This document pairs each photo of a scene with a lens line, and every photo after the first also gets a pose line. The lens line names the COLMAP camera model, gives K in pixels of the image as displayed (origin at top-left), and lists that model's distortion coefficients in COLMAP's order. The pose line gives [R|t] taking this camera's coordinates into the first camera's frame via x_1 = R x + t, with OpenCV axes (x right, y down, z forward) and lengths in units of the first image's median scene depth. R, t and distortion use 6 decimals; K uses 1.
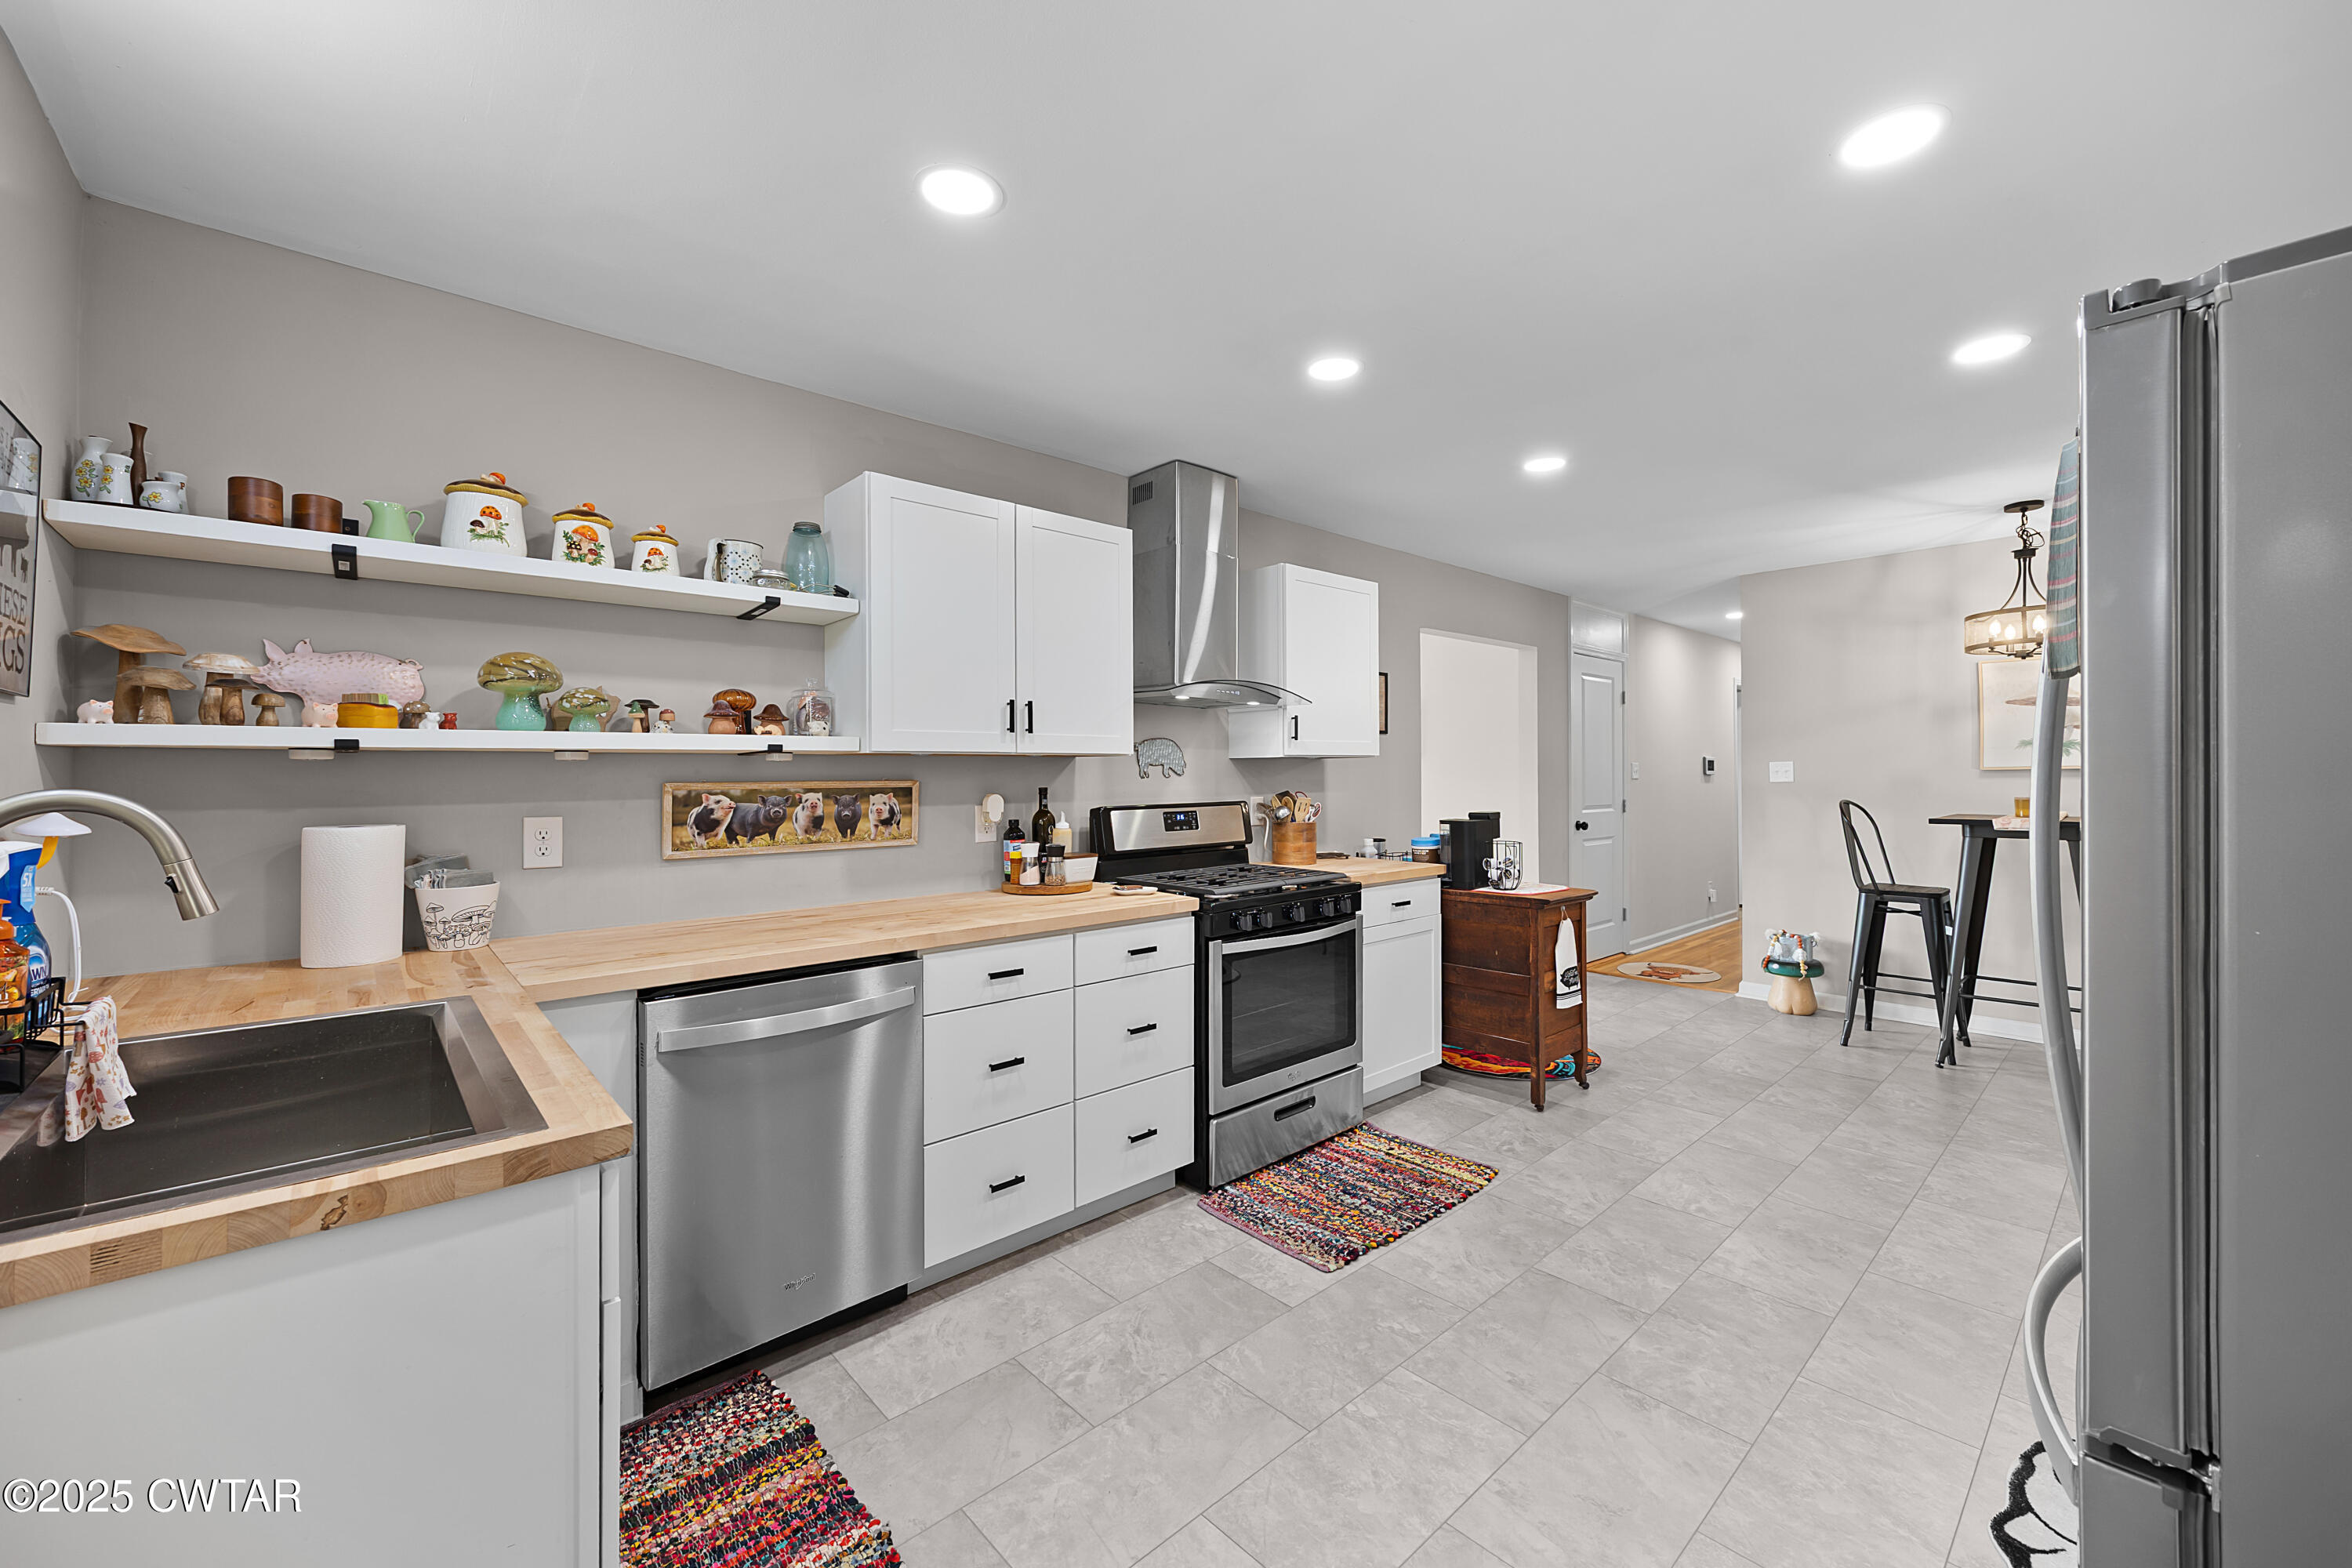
lens RADIAL K [[916.6, 0, 1198.0], [0, 916.6, 775.3], [0, 0, 1]] dist [-0.002753, 0.000174]
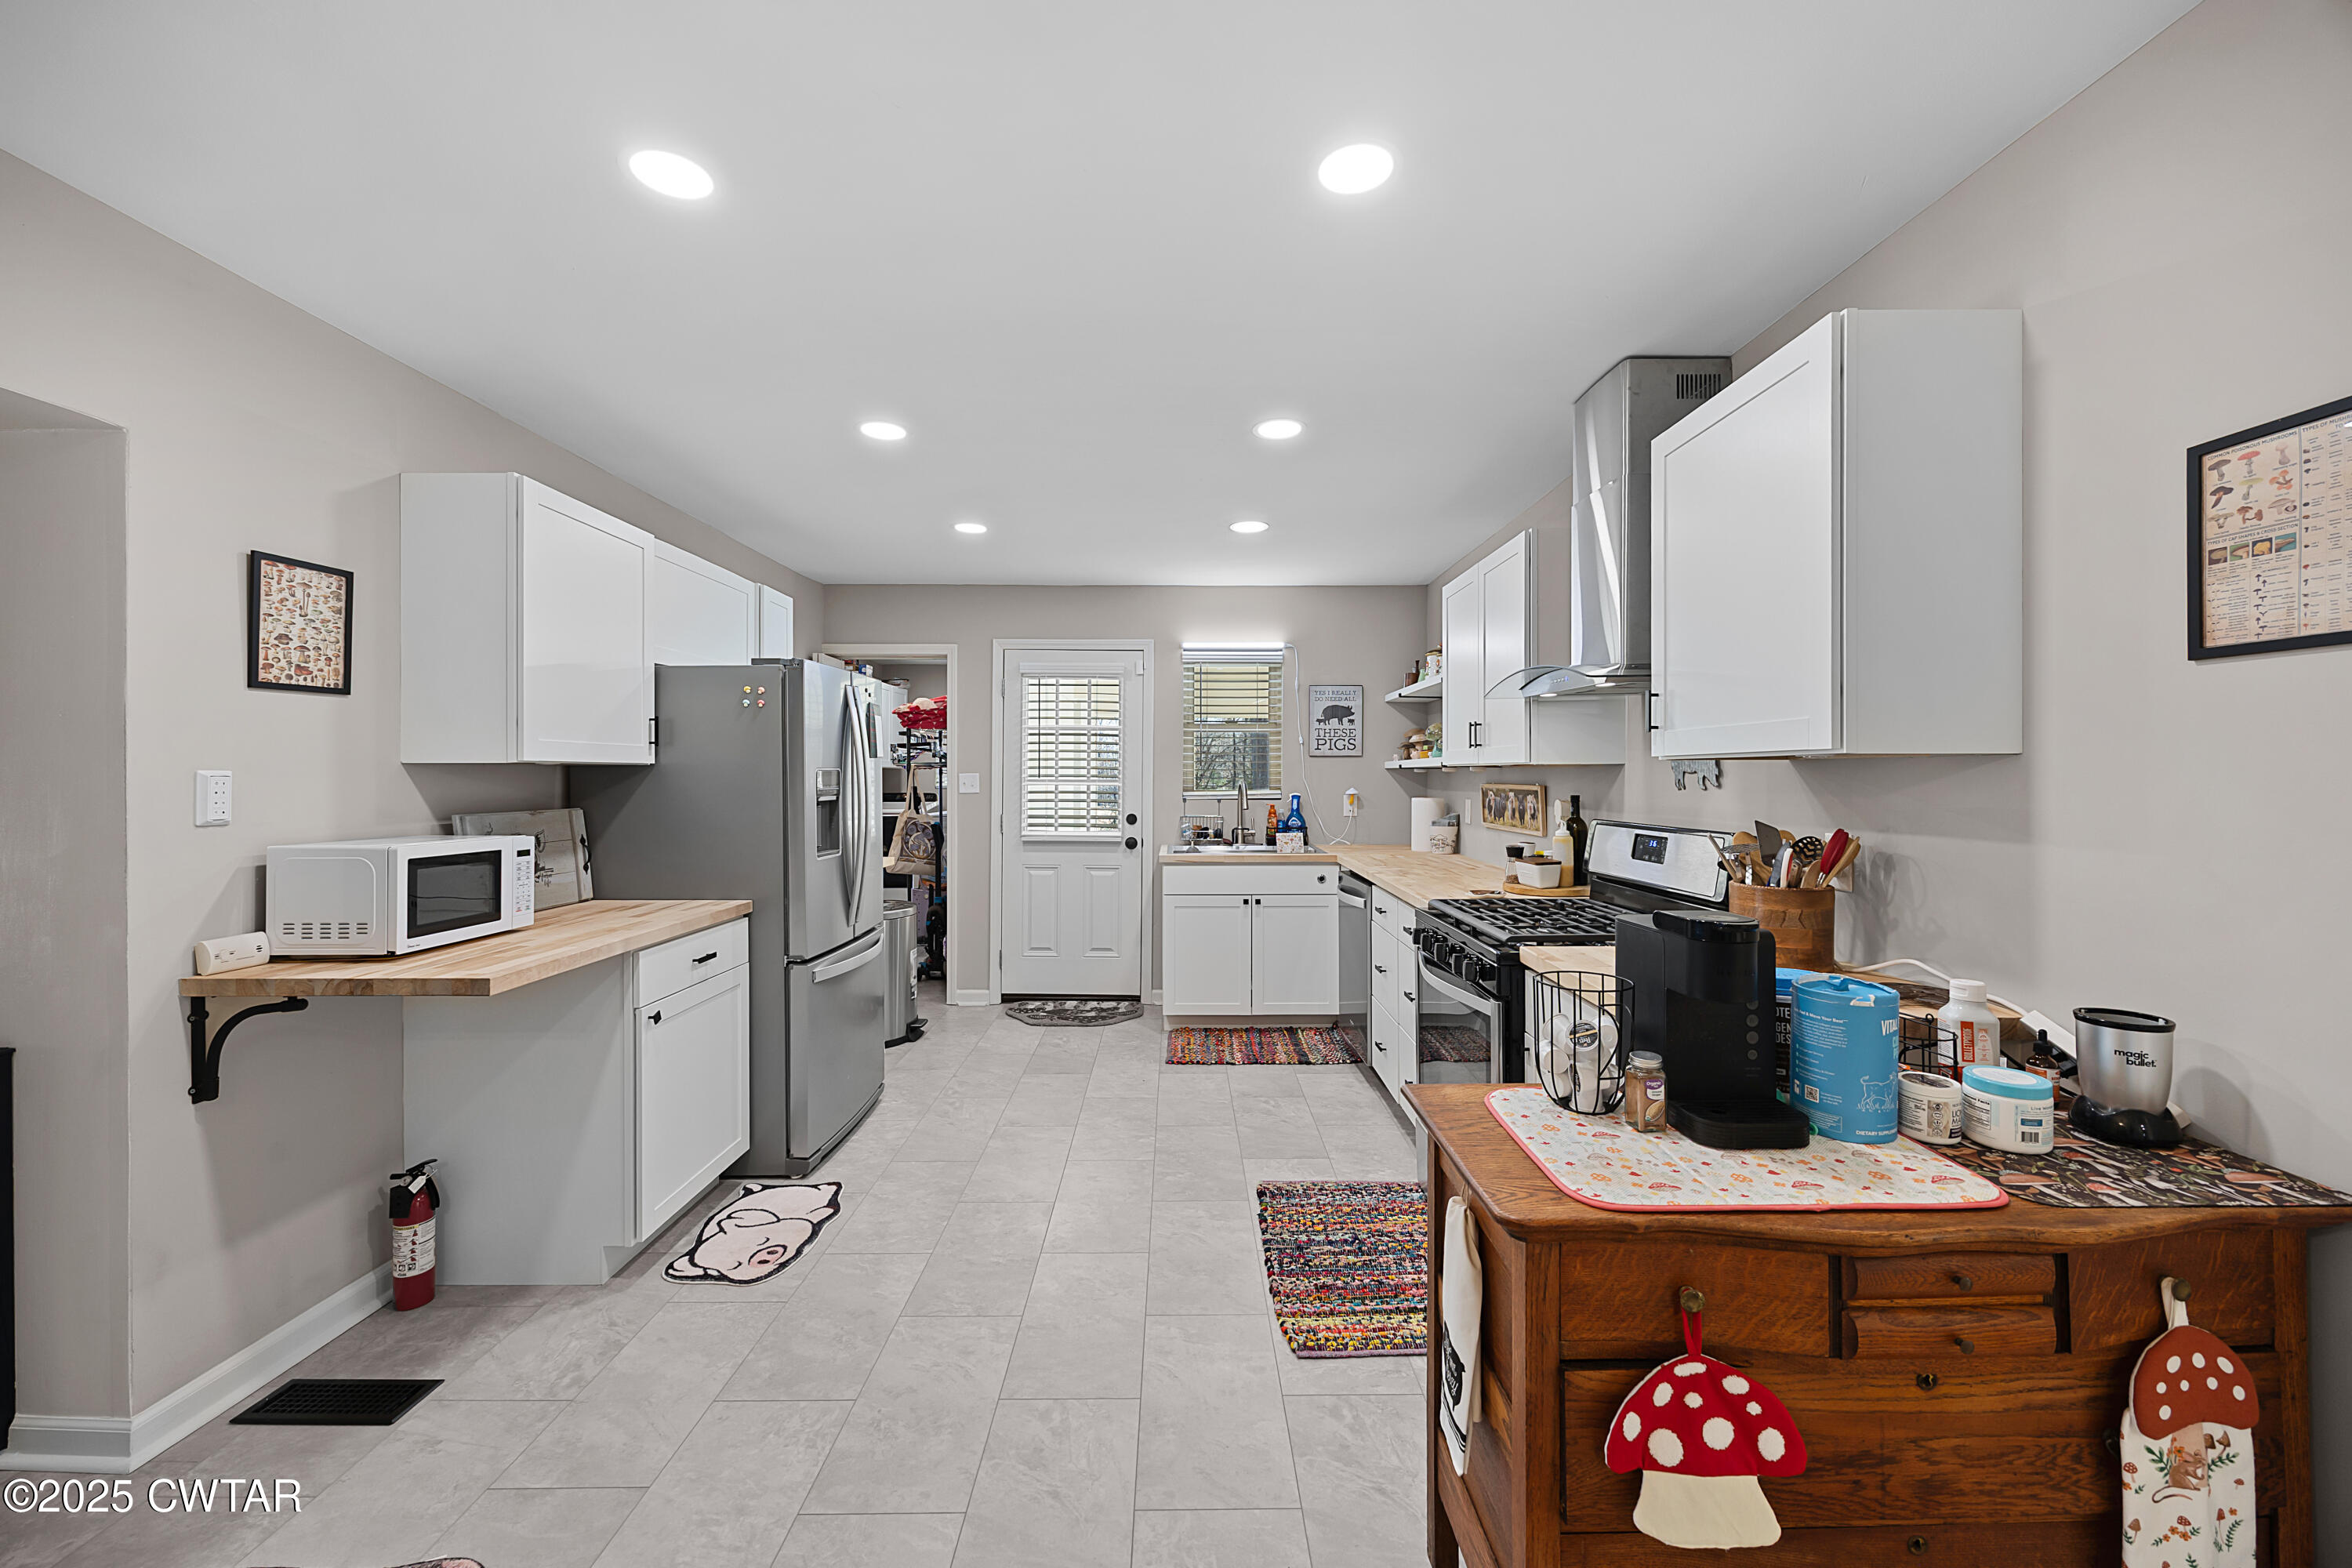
lens RADIAL K [[916.6, 0, 1183.4], [0, 916.6, 776.1], [0, 0, 1]] dist [-0.002753, 0.000174]
pose [[-0.675374, 0.009853, -0.737410, 1.030962], [0.004793, 0.999948, 0.008971, -0.022814], [0.737460, 0.002525, -0.675386, 1.613186]]
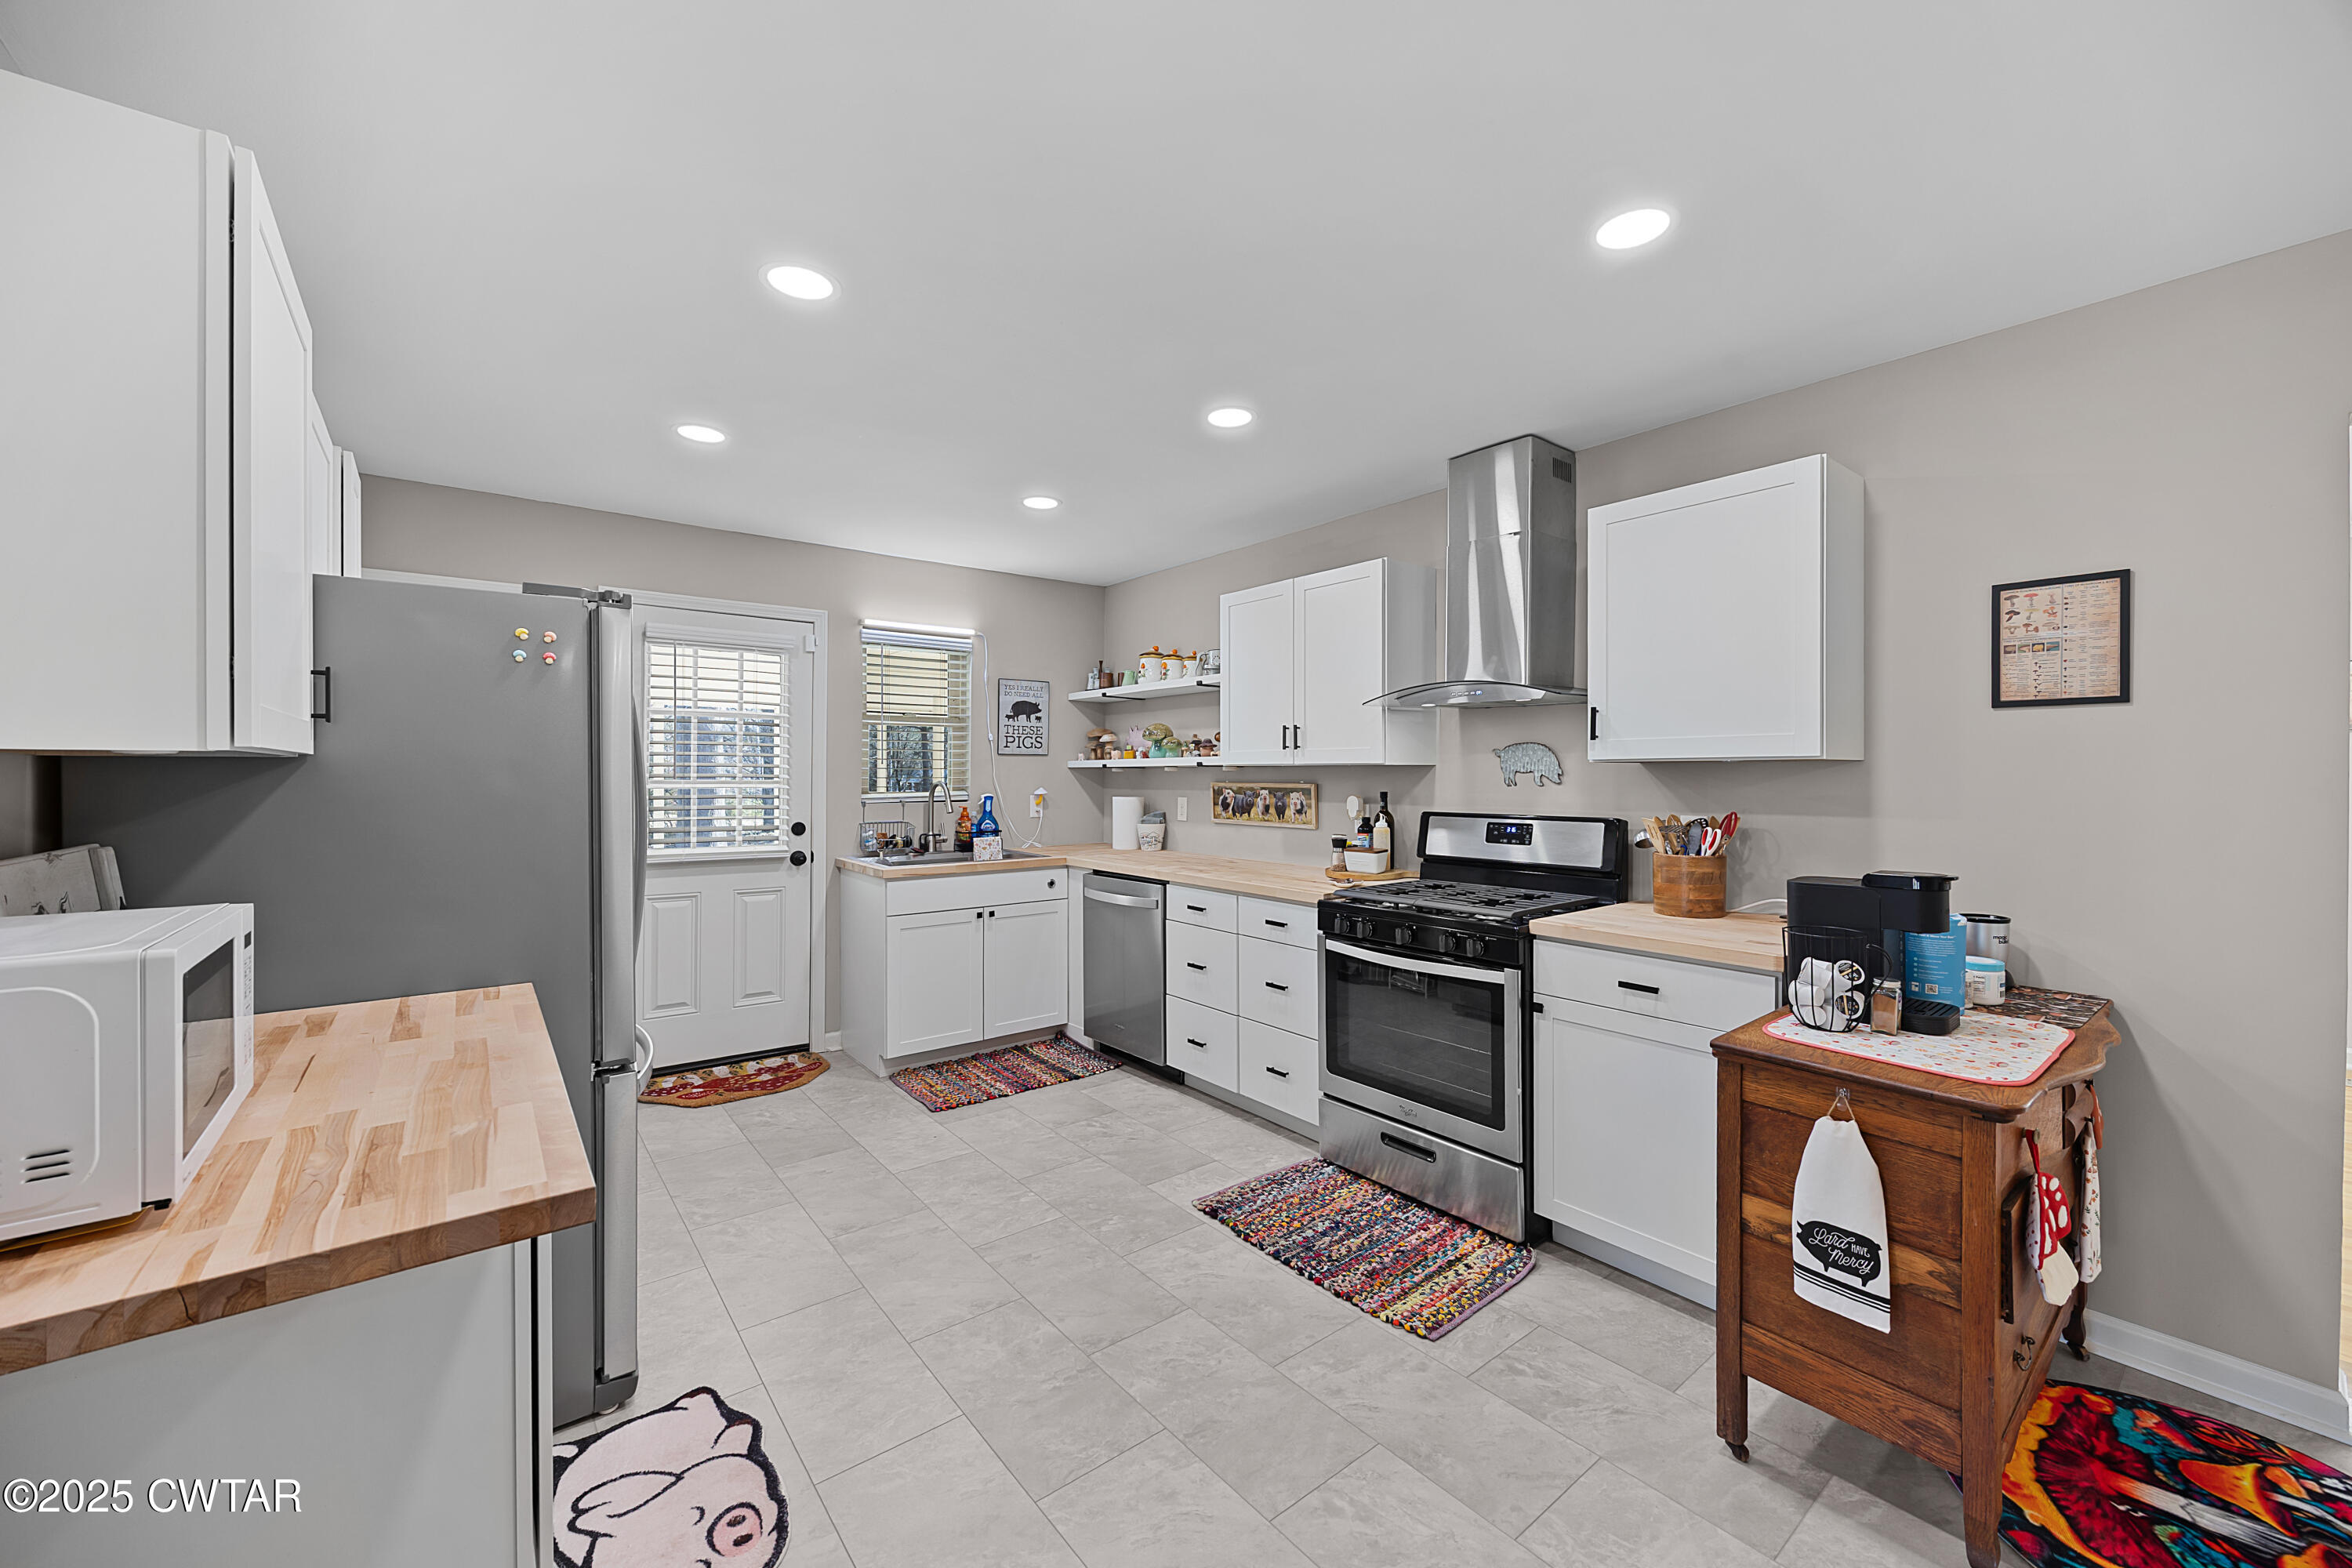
lens RADIAL K [[916.6, 0, 1193.2], [0, 916.6, 778.2], [0, 0, 1]] dist [-0.002753, 0.000174]
pose [[-0.066492, 0.013591, -0.997694, 1.206787], [-0.000280, 0.999907, 0.013640, -0.023803], [0.997787, 0.001186, -0.066482, 0.985274]]
